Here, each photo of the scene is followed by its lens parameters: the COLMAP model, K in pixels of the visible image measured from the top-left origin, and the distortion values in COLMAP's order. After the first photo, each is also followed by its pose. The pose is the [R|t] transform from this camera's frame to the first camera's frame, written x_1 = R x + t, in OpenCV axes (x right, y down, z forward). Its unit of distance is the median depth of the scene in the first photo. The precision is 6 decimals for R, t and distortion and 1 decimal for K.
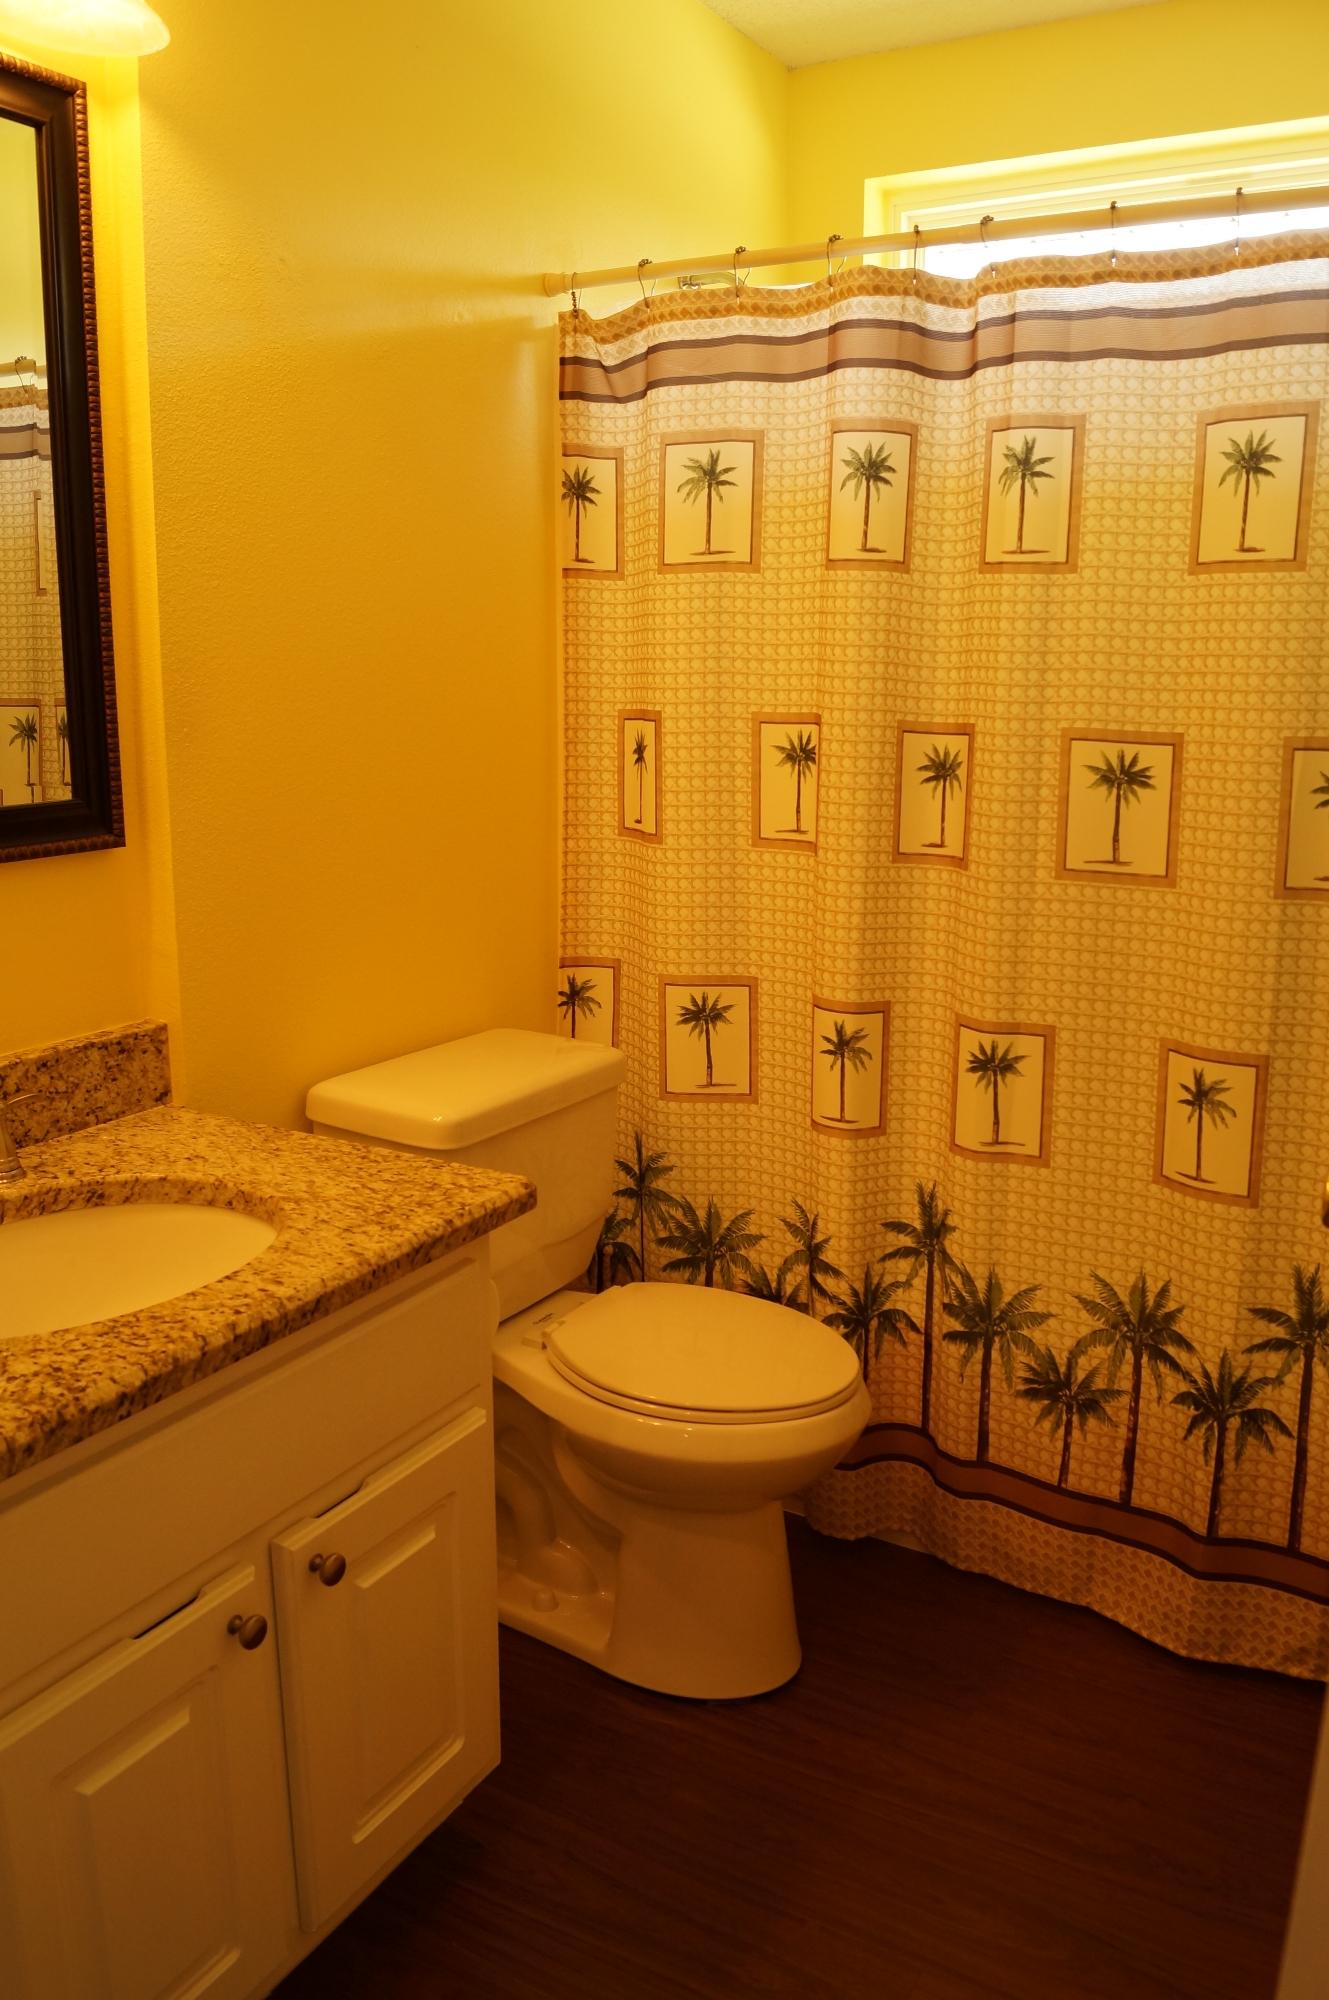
lens RADIAL K [[1547.8, 0, 660.1], [0, 1547.8, 1021.5], [0, 0, 1]] dist [-0.086659, 0.024329]
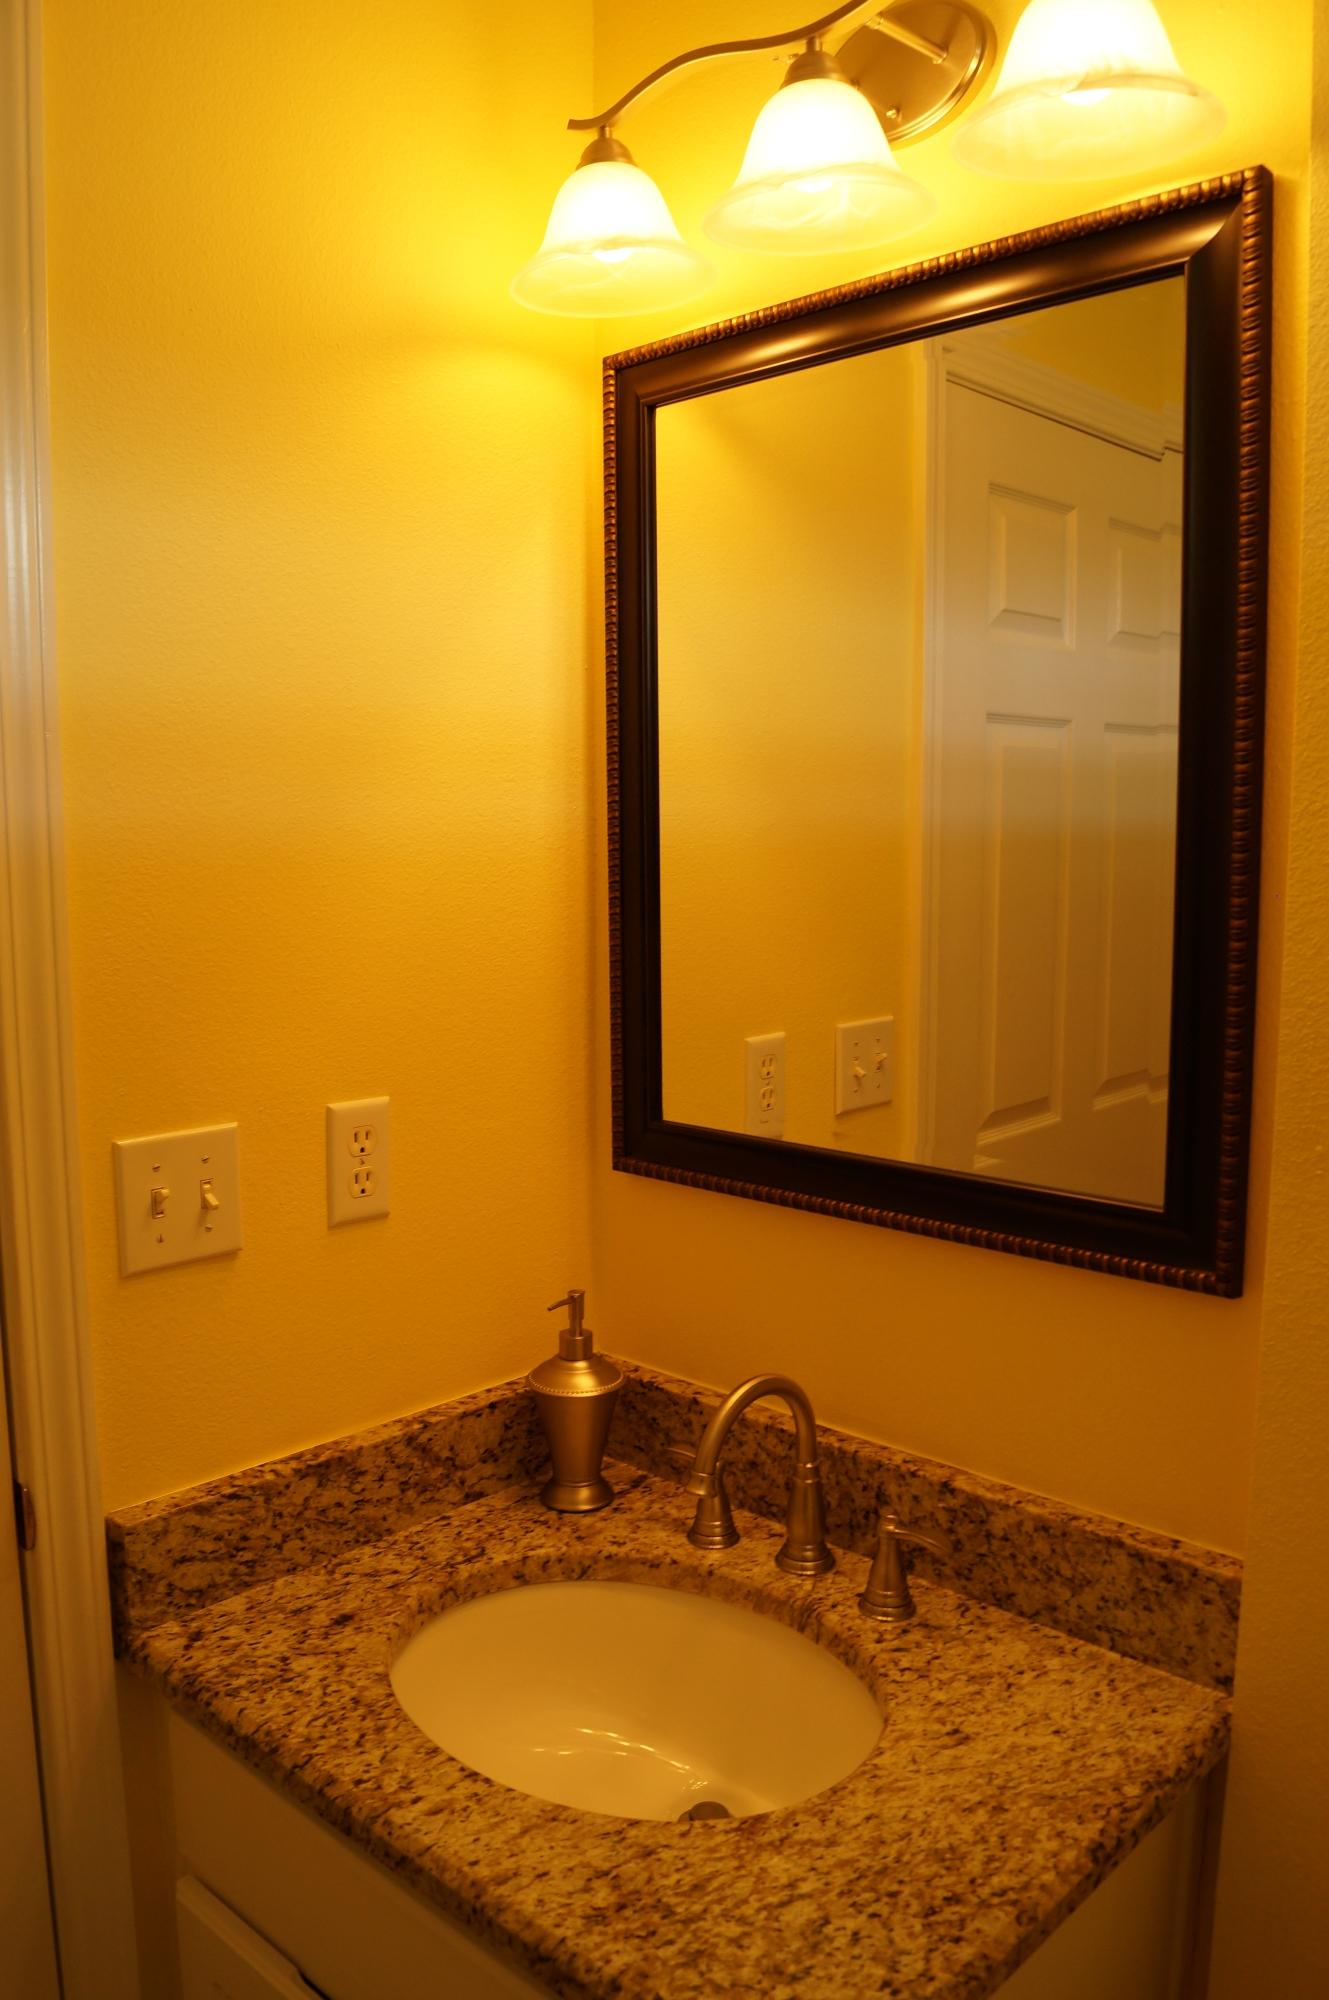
lens RADIAL K [[1552.5, 0, 664.5], [0, 1552.5, 1000.0], [0, 0, 1]] dist [-0.089859, 0.016614]
pose [[-0.235470, 0.110553, -0.965573, 0.350214], [-0.214573, 0.963079, 0.162594, -0.313223], [0.947899, 0.245472, -0.203055, 0.930917]]
